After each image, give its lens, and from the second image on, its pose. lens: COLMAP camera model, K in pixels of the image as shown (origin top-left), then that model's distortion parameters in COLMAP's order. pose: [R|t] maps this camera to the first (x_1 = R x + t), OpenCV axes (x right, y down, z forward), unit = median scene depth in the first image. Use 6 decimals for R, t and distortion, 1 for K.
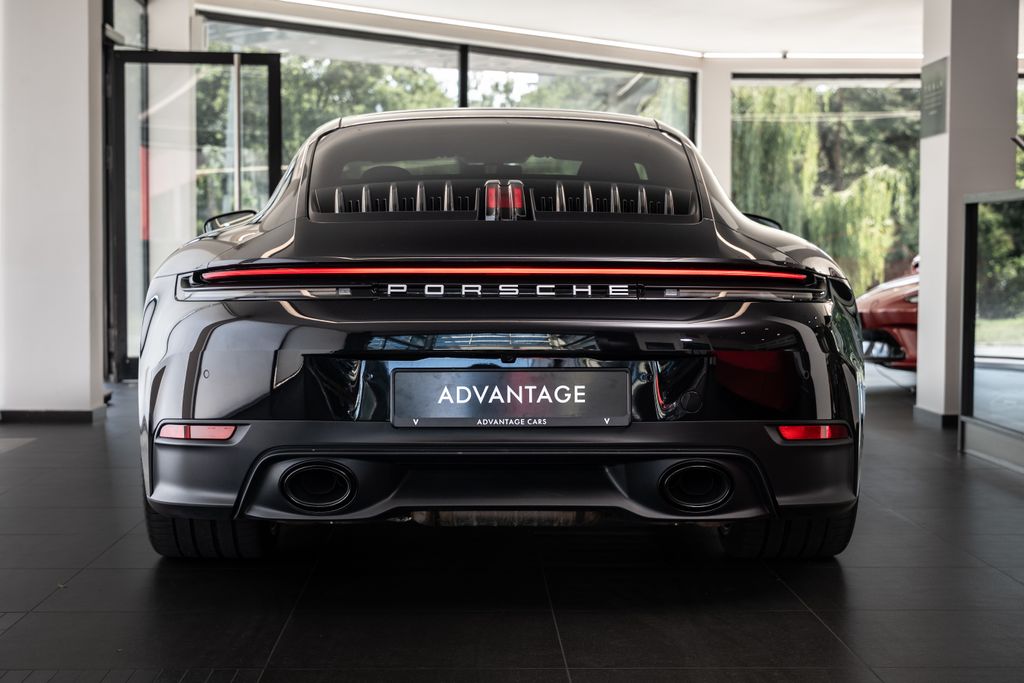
lens RADIAL K [[1663.2, 0, 510.8], [0, 1663.2, 348.5], [0, 0, 1]] dist [0.362737, 0.000000]
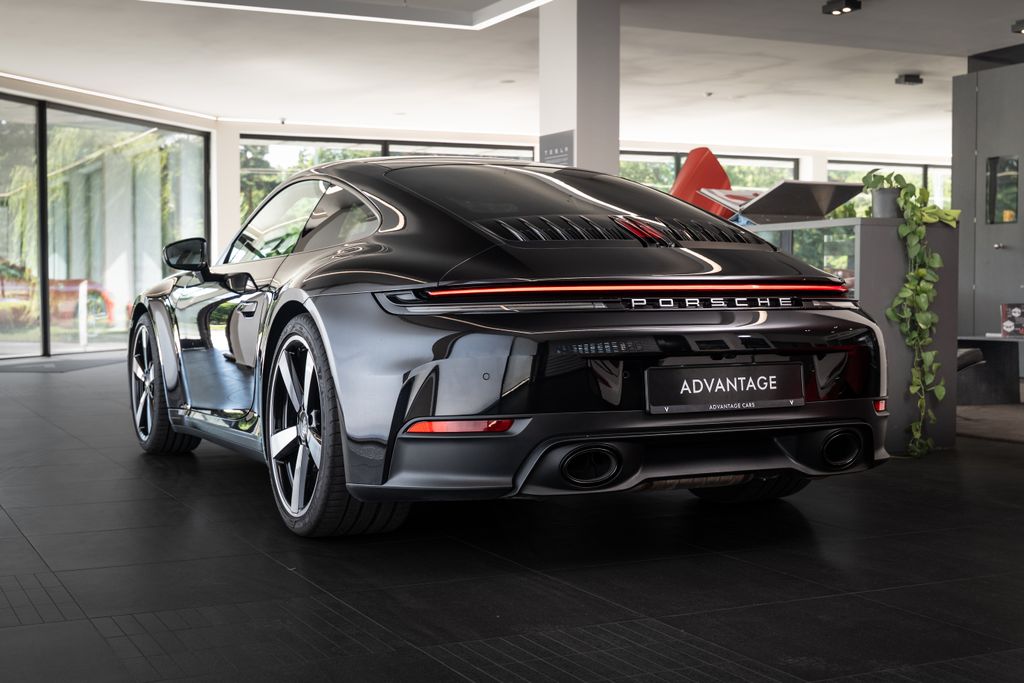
lens RADIAL K [[1307.1, 0, 512.1], [0, 1307.1, 338.8], [0, 0, 1]] dist [-0.044016, 0.000000]
pose [[0.903802, -0.021066, 0.427433, -0.561754], [0.024782, 0.999688, -0.003133, -0.008116], [-0.427234, 0.013424, 0.904042, 0.166569]]
